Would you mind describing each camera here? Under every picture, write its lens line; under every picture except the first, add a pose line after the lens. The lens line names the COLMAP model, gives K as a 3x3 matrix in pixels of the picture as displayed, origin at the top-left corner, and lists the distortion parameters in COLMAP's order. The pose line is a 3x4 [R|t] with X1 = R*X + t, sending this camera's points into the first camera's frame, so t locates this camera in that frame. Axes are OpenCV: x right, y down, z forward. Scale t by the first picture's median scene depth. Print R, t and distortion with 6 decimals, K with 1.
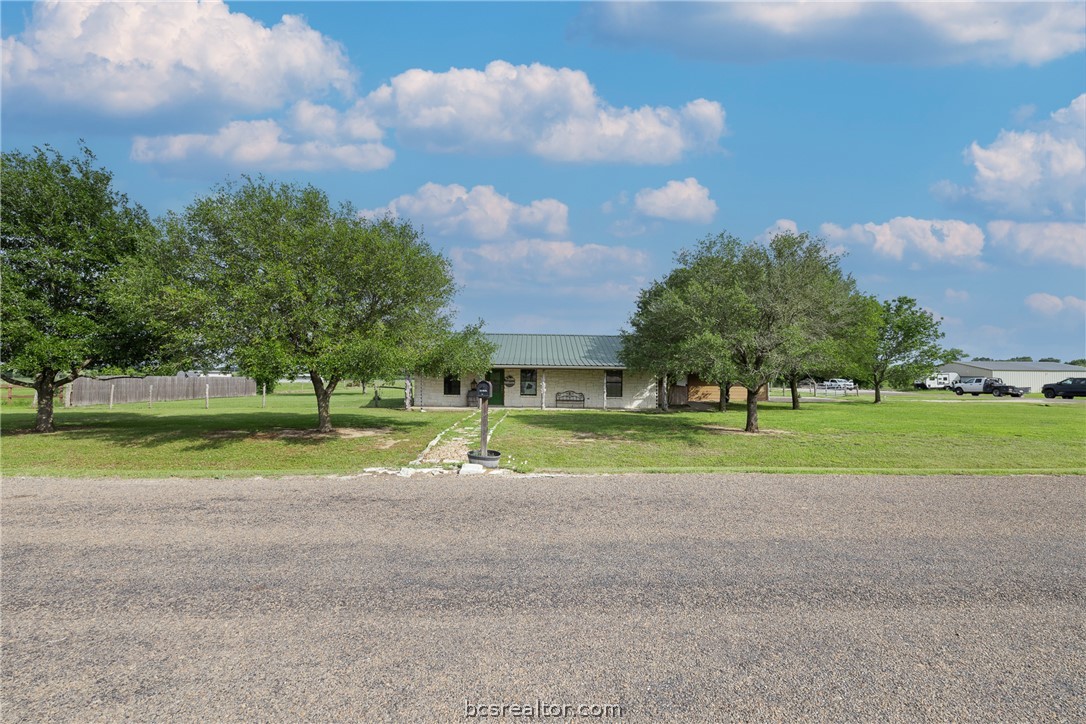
lens RADIAL K [[1135.3, 0, 543.0], [0, 1135.3, 362.0], [0, 0, 1]] dist [-0.008220, -0.001706]
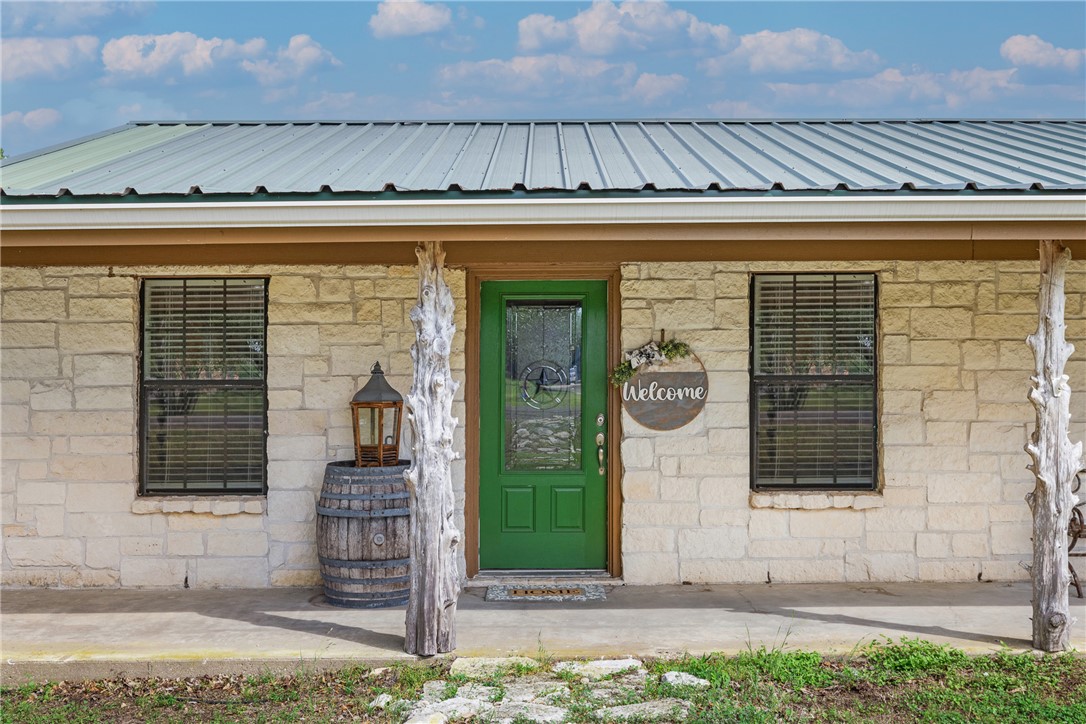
lens RADIAL K [[1135.3, 0, 543.0], [0, 1135.3, 362.0], [0, 0, 1]] dist [-0.008220, -0.001706]
pose [[0.998993, -0.017547, -0.041290, -0.037993], [0.017753, 0.999832, 0.004611, 0.014322], [0.041202, -0.005340, 0.999137, 0.889652]]
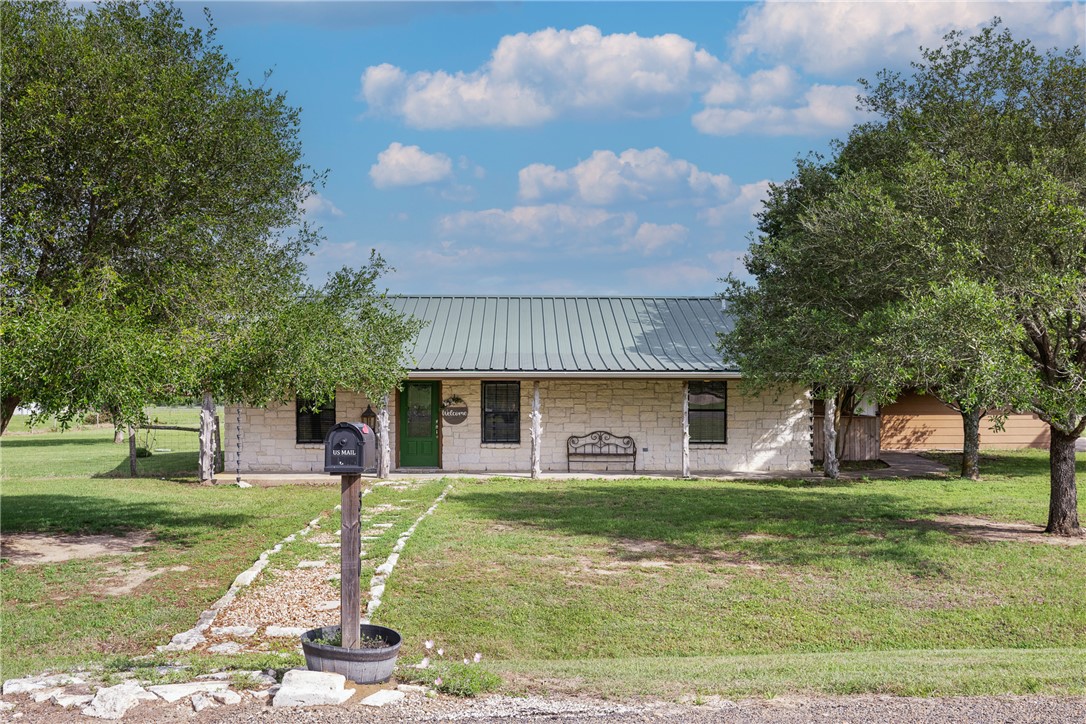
lens RADIAL K [[1135.3, 0, 543.0], [0, 1135.3, 362.0], [0, 0, 1]] dist [-0.008220, -0.001706]
pose [[0.999736, -0.010707, -0.020350, 0.011560], [0.010837, 0.999922, 0.006287, -0.002727], [0.020281, -0.006506, 0.999773, 0.596415]]
